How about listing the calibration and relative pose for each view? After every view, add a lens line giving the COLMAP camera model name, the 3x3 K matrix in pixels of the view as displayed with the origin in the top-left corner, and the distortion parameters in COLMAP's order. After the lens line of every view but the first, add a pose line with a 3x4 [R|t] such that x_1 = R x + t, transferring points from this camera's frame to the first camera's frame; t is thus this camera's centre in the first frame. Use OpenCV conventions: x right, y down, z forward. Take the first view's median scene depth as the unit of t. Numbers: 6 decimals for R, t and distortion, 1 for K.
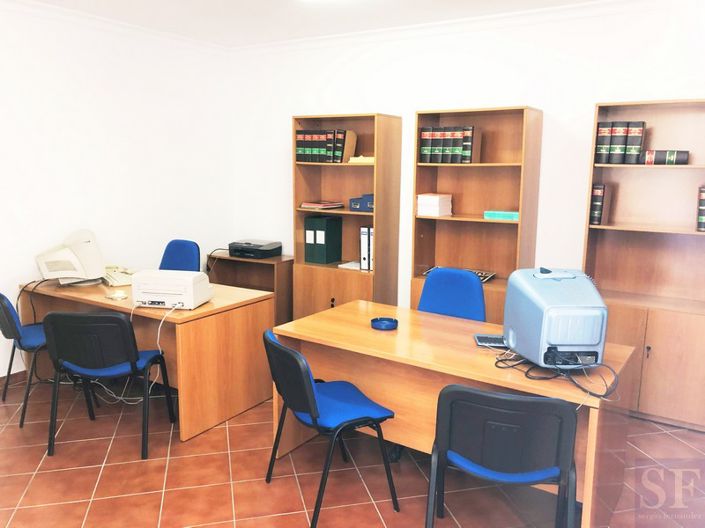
lens RADIAL K [[568.8, 0, 358.4], [0, 568.8, 266.7], [0, 0, 1]] dist [-0.000329, 0.000615]
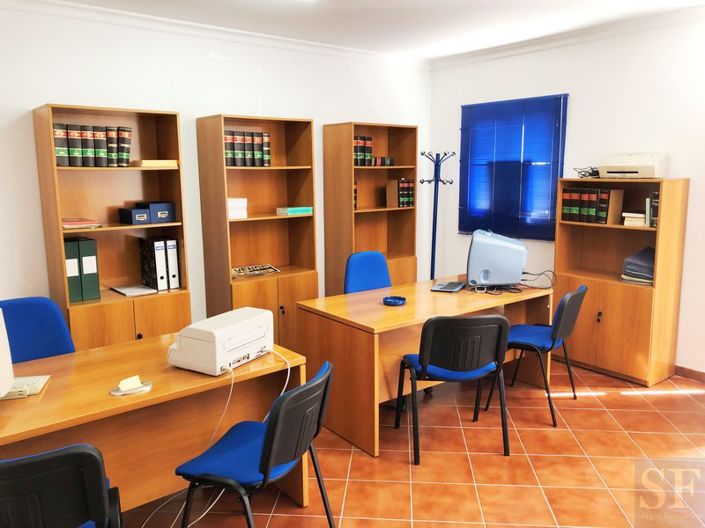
lens RADIAL K [[568.8, 0, 356.4], [0, 568.8, 263.9], [0, 0, 1]] dist [-0.000329, 0.000615]
pose [[0.319609, -0.167724, 0.932587, -0.662588], [0.175704, 0.977631, 0.115609, -0.078075], [-0.931117, 0.126910, 0.341929, 0.403181]]
